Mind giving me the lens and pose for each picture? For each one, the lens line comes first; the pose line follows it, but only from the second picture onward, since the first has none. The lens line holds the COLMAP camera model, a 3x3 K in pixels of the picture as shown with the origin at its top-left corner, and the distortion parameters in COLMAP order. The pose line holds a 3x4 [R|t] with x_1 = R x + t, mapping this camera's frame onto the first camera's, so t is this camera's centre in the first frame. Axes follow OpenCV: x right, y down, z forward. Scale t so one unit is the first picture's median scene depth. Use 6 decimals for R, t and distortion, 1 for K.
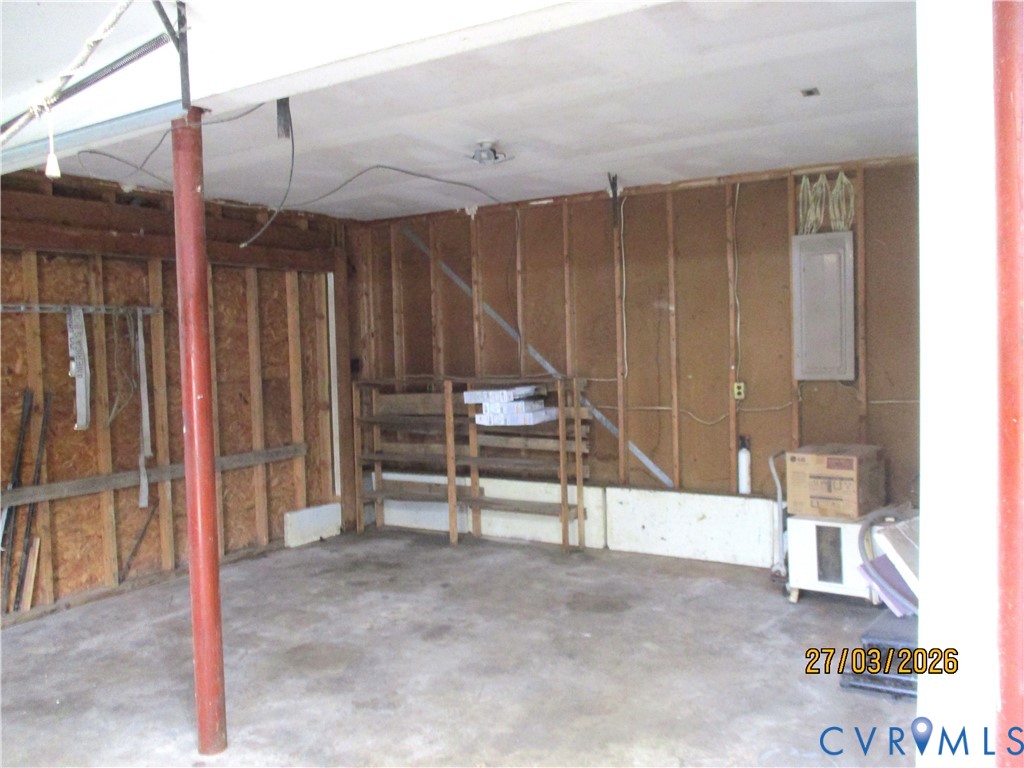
lens RADIAL K [[861.9, 0, 513.3], [0, 861.9, 374.0], [0, 0, 1]] dist [-0.006424, -0.004659]
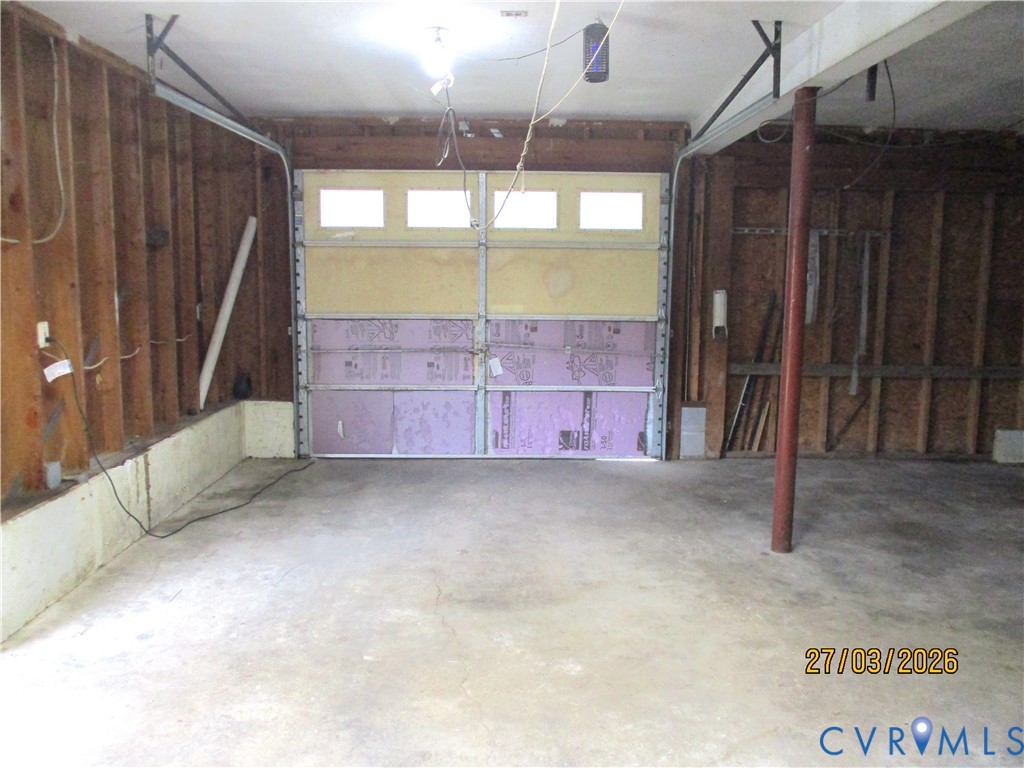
lens RADIAL K [[861.9, 0, 512.1], [0, 861.9, 385.4], [0, 0, 1]] dist [-0.006424, -0.004659]
pose [[0.552607, 0.156547, -0.818608, 0.339025], [-0.065921, 0.987334, 0.144313, -0.005344], [0.830831, -0.025785, 0.555927, -0.097578]]
